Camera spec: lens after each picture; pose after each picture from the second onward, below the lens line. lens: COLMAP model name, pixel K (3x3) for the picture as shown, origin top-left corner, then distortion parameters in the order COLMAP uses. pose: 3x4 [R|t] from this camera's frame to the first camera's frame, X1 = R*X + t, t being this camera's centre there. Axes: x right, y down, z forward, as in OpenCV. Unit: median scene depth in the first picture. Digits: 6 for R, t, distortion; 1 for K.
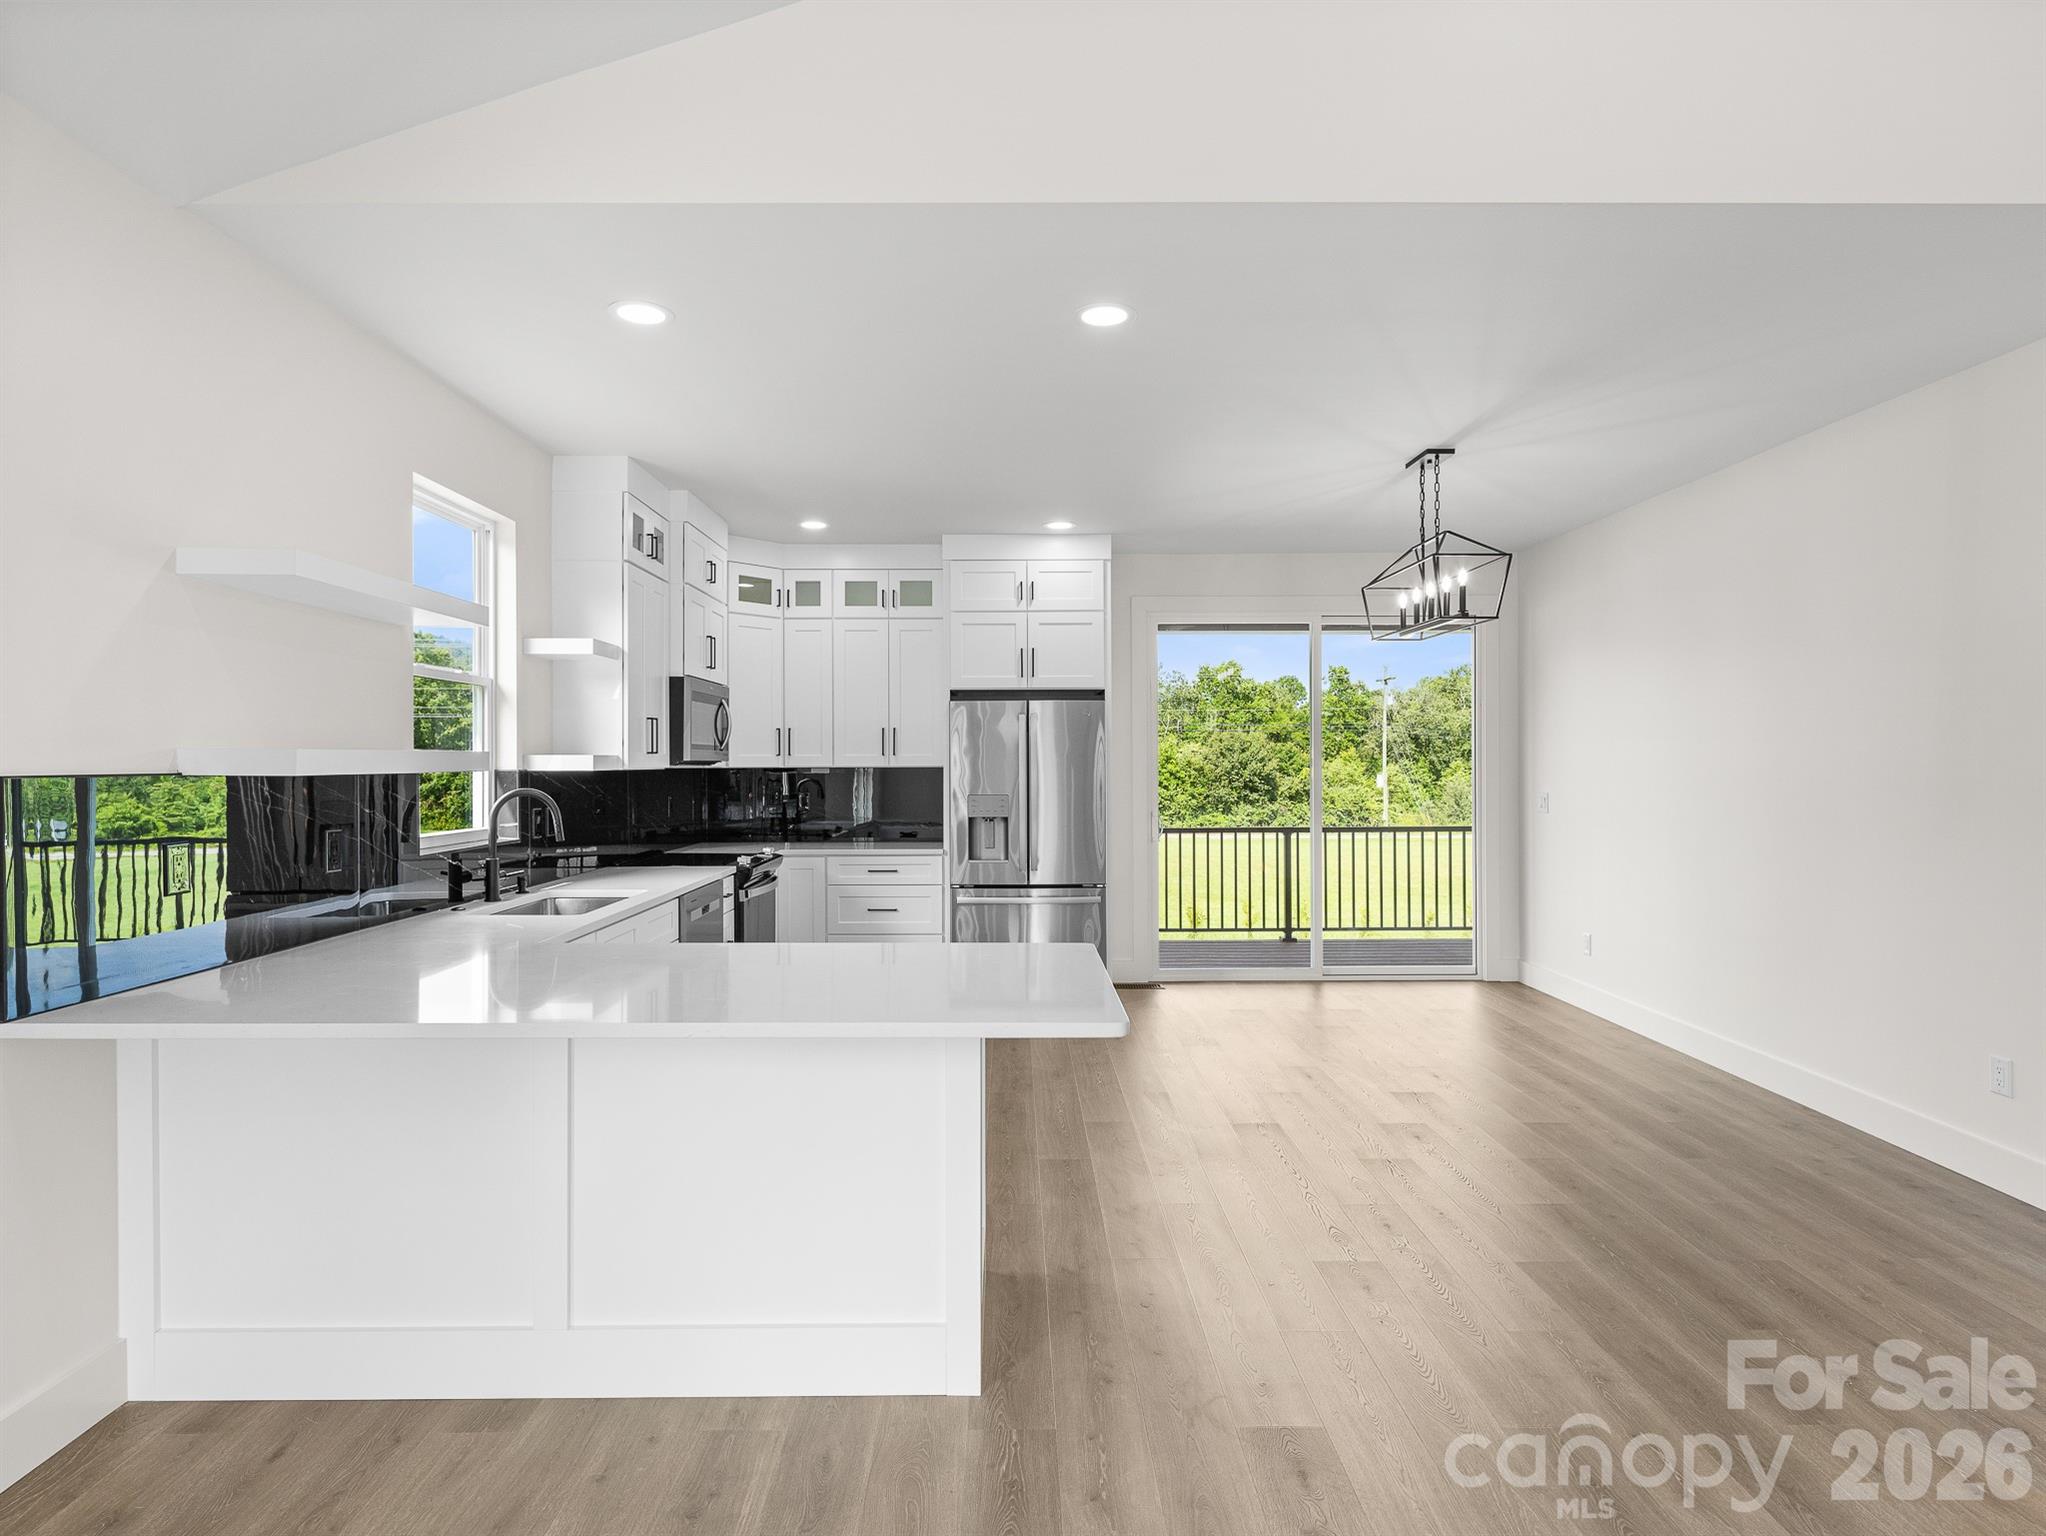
lens RADIAL K [[1122.4, 0, 1024.4], [0, 1122.4, 754.7], [0, 0, 1]] dist [0.007815, -0.005393]
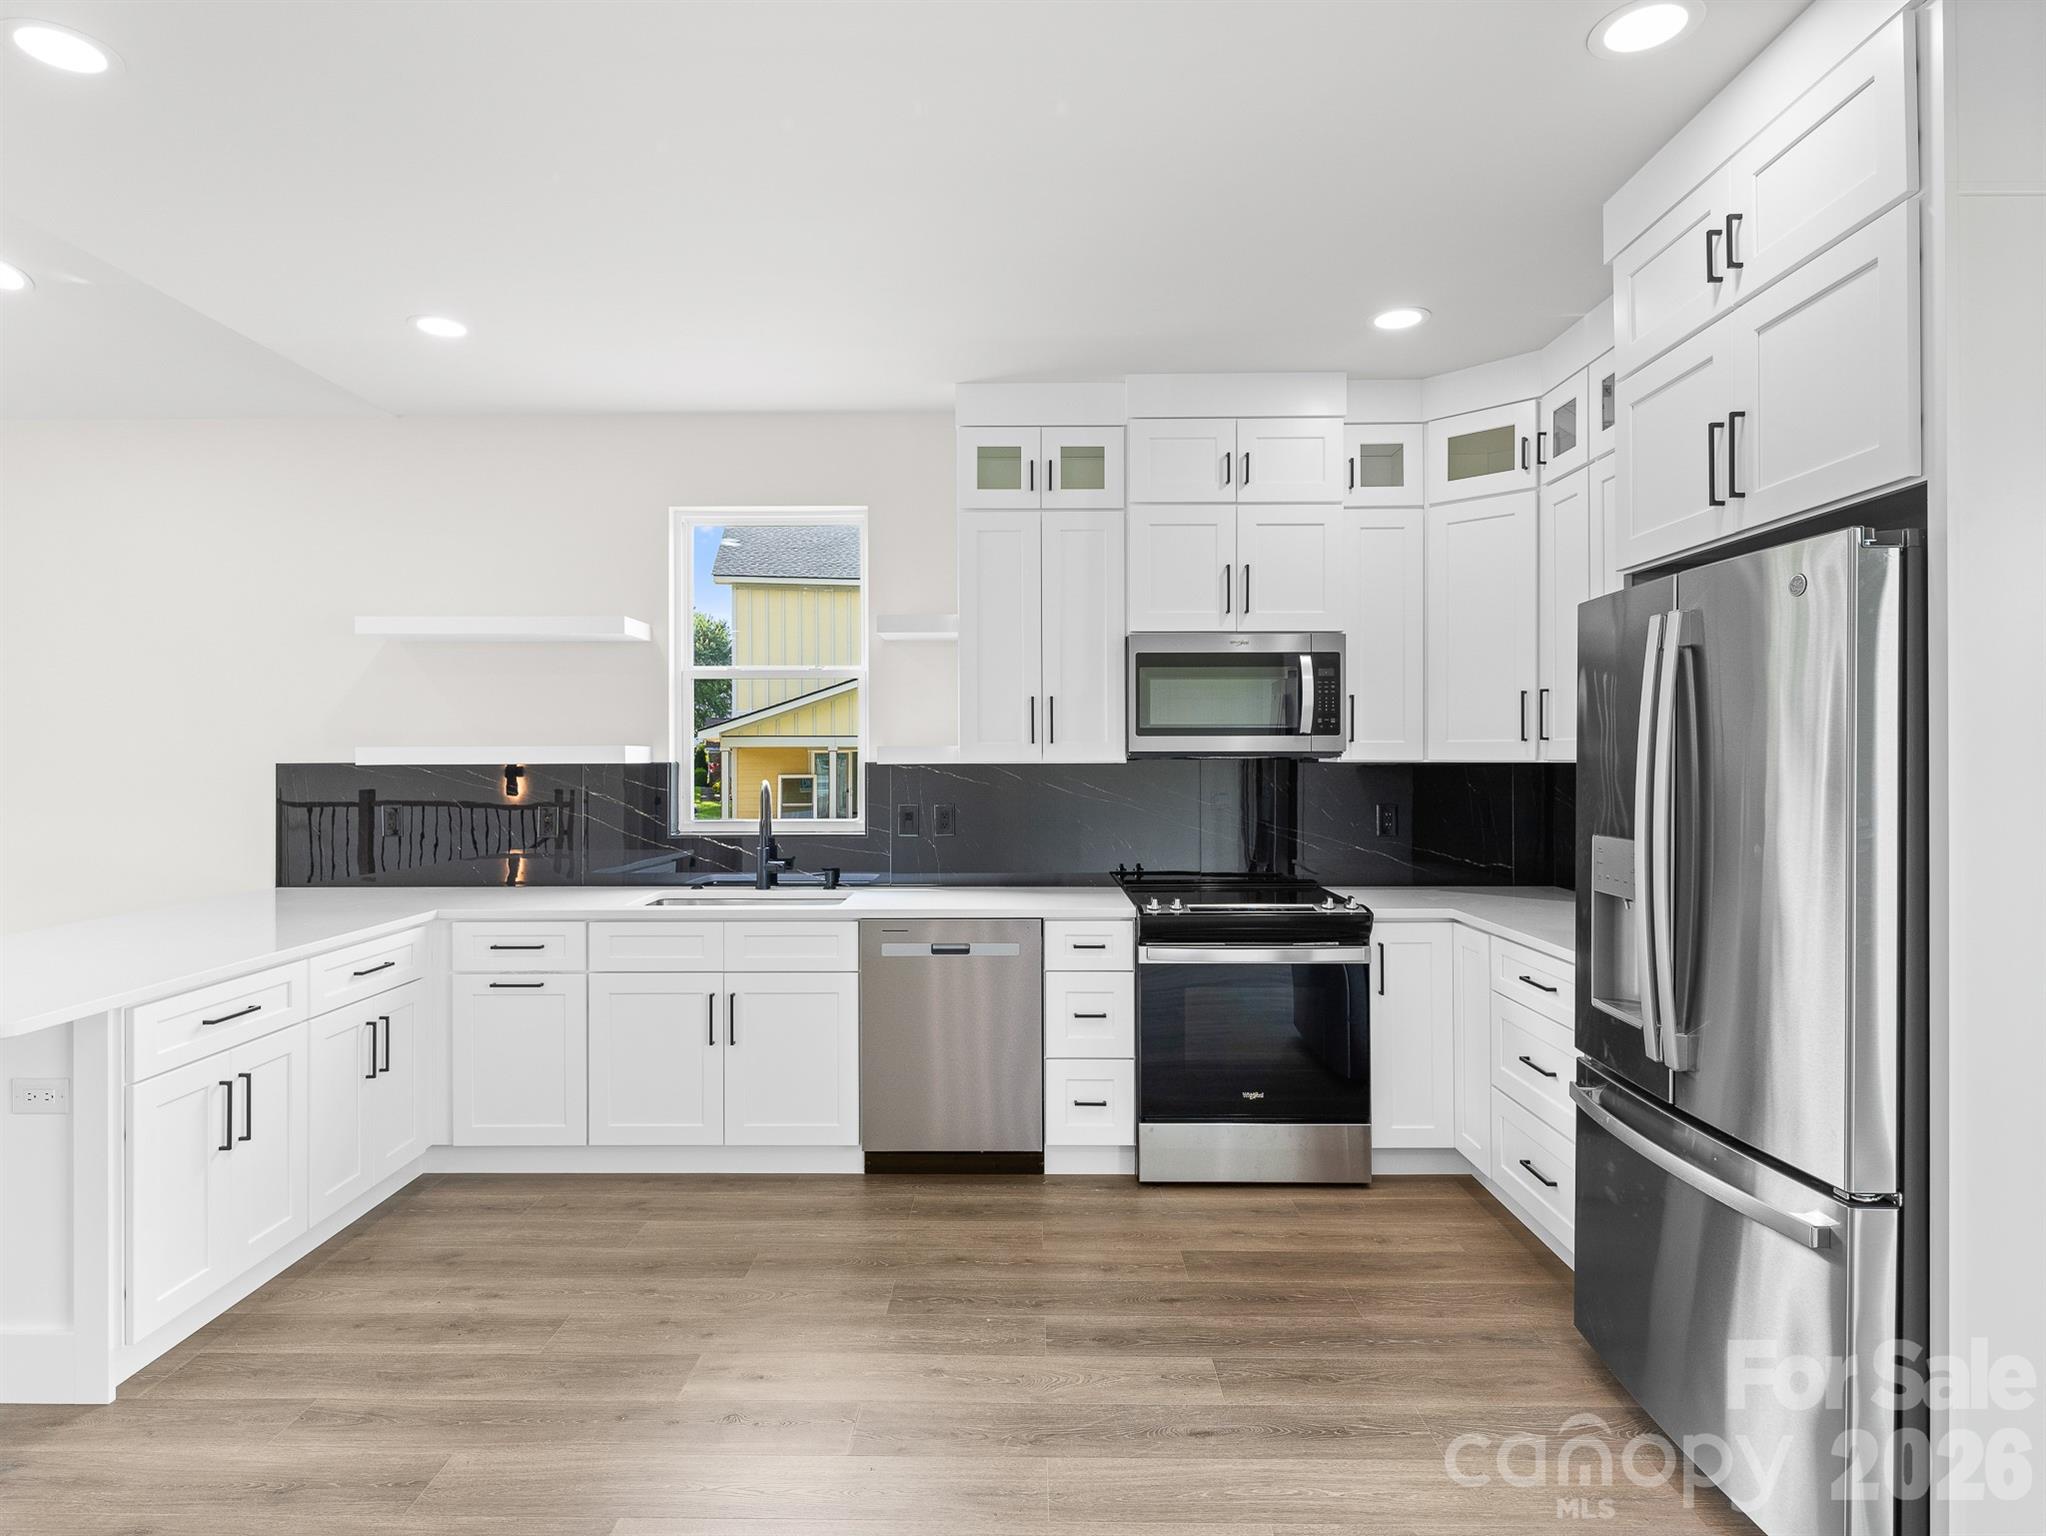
lens RADIAL K [[1122.4, 0, 1012.8], [0, 1122.4, 749.9], [0, 0, 1]] dist [0.007815, -0.005393]
pose [[-0.030030, -0.002448, -0.999546, 0.350277], [0.010032, 0.999946, -0.002751, 0.004692], [0.999499, -0.010110, -0.030003, 0.791858]]
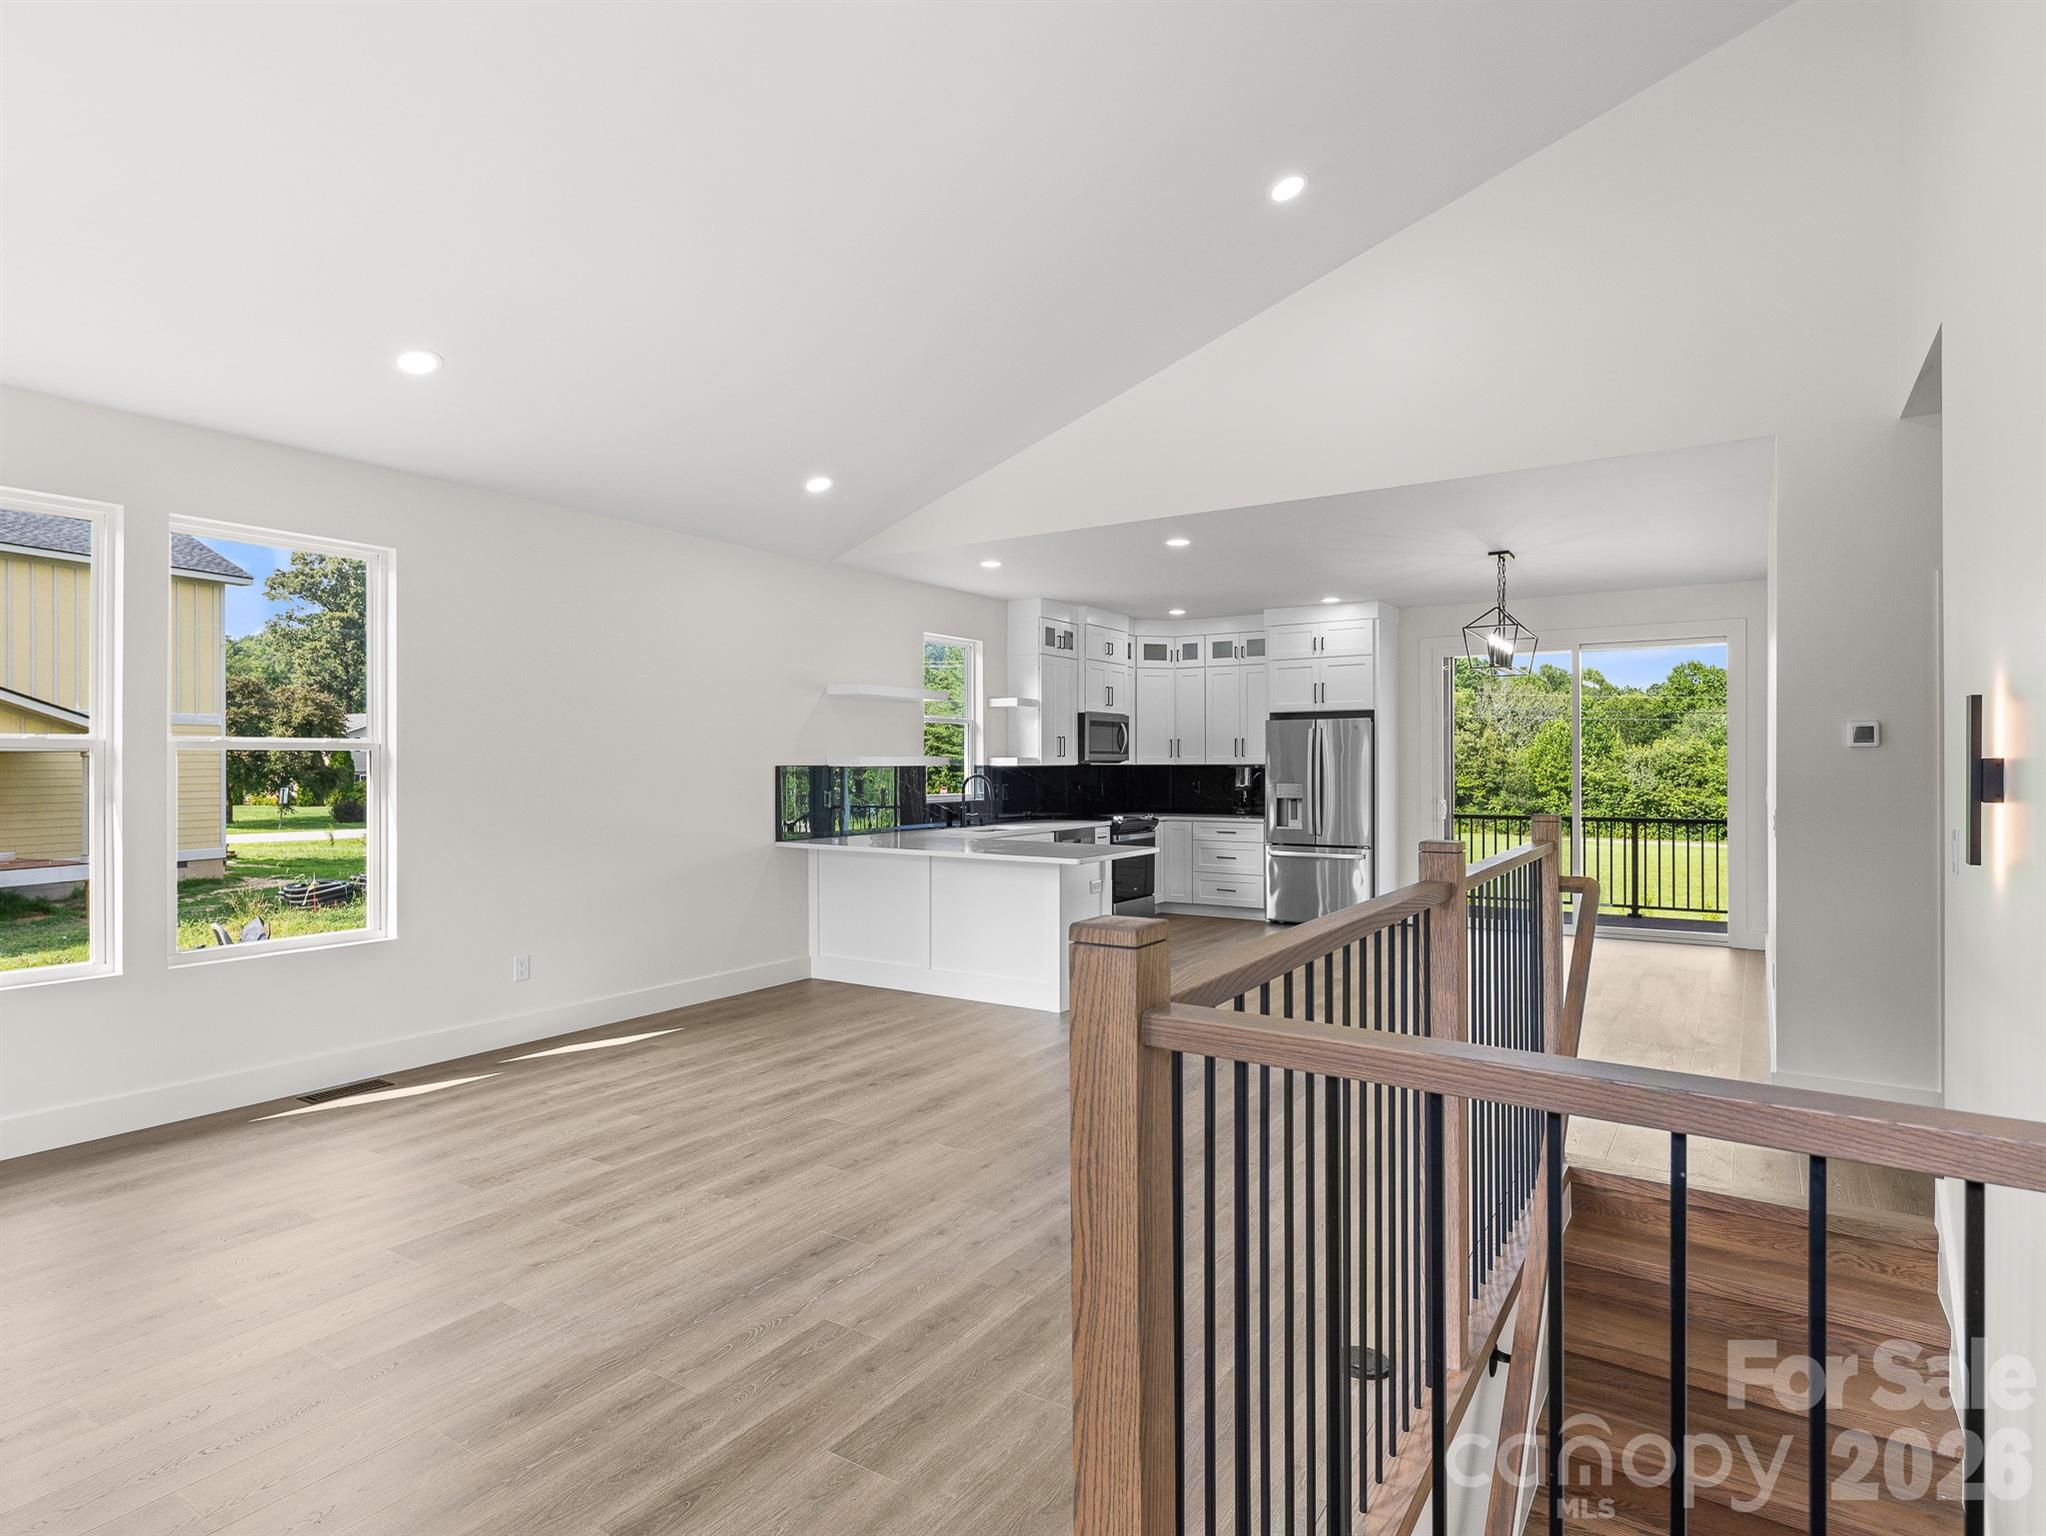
lens RADIAL K [[1122.4, 0, 1013.1], [0, 1122.4, 765.5], [0, 0, 1]] dist [0.007815, -0.005393]
pose [[0.826718, 0.003302, -0.562607, 0.494991], [0.003261, 0.999938, 0.010660, -0.004784], [0.562607, -0.010647, 0.826656, -0.430763]]
